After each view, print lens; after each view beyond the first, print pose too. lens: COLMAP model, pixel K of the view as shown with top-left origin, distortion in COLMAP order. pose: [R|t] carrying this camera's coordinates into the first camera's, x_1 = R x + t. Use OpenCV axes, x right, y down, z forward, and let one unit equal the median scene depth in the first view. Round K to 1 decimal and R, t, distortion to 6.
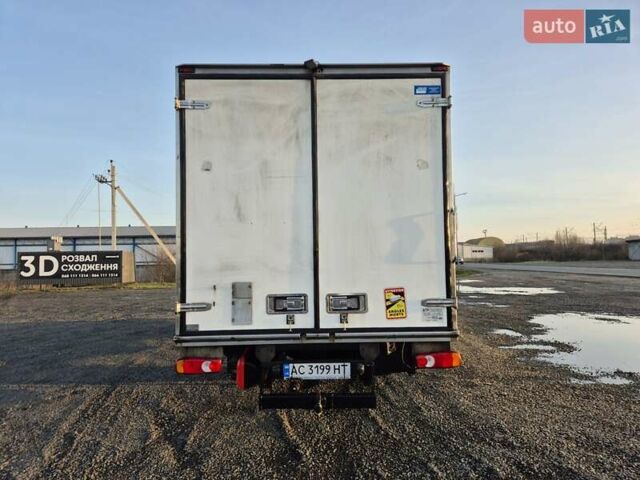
lens RADIAL K [[427.2, 0, 320.0], [0, 427.2, 240.0], [0, 0, 1]] dist [0.070258, -0.001810]
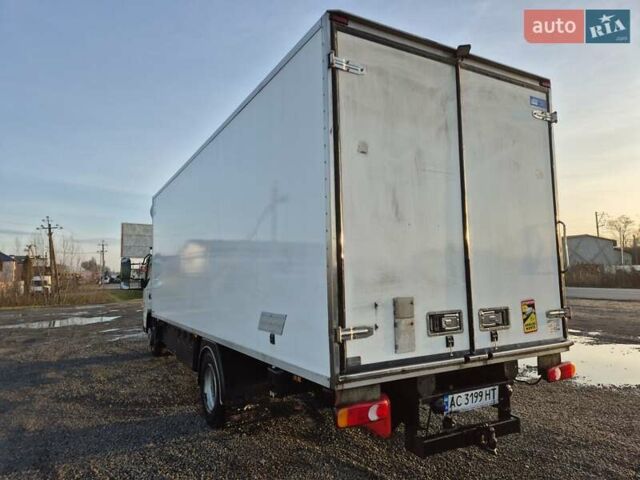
lens RADIAL K [[424.0, 0, 320.0], [0, 424.0, 240.0], [0, 0, 1]] dist [0.036257, -0.002391]
pose [[0.886633, 0.034798, 0.461163, -0.678522], [-0.012874, 0.998636, -0.050601, 0.033410], [-0.462295, 0.038928, 0.885871, 0.369741]]
